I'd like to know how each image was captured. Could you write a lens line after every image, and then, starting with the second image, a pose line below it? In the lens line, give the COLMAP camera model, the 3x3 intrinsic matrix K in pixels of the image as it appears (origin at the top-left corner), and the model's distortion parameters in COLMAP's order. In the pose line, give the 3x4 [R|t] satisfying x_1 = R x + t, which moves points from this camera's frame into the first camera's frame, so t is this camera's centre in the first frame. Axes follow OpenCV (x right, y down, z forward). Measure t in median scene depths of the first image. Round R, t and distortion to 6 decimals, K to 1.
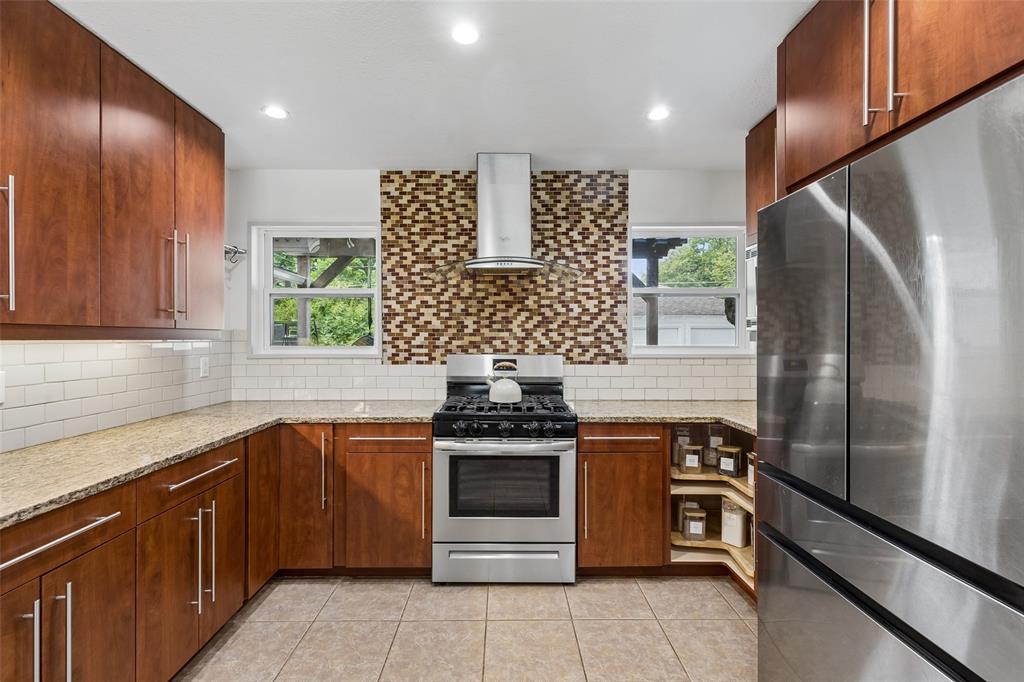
lens RADIAL K [[461.6, 0, 504.3], [0, 461.6, 339.5], [0, 0, 1]] dist [0.000842, -0.001339]
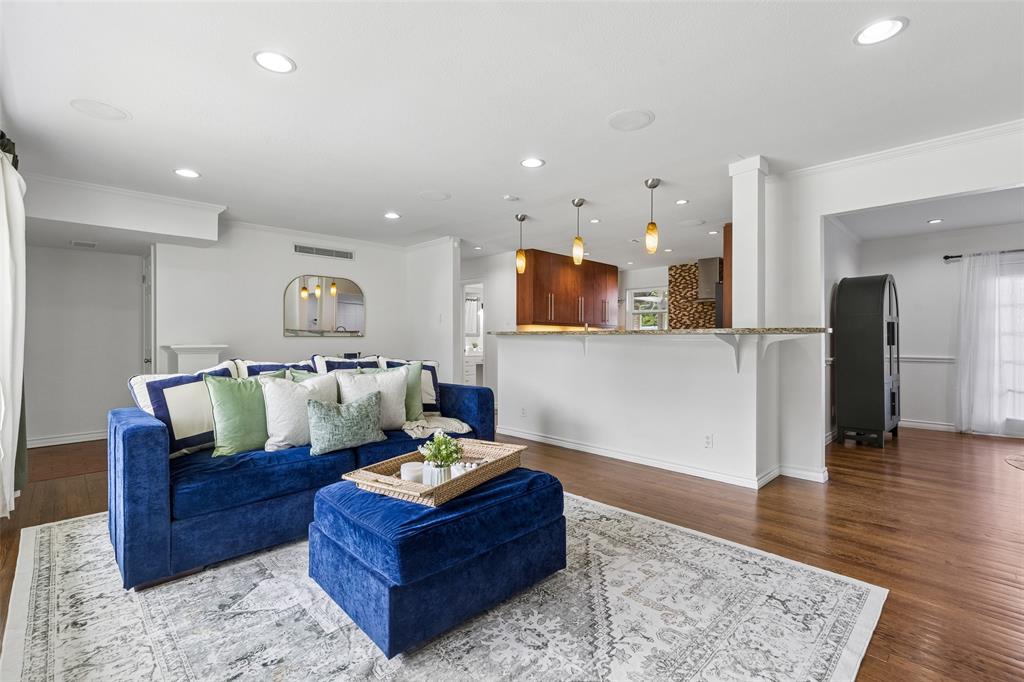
lens RADIAL K [[461.6, 0, 513.3], [0, 461.6, 339.7], [0, 0, 1]] dist [0.000842, -0.001339]
pose [[0.701143, 0.002968, -0.713014, 1.021861], [-0.007739, 0.999964, -0.003447, 0.081013], [0.712978, 0.007936, 0.701141, -1.538397]]
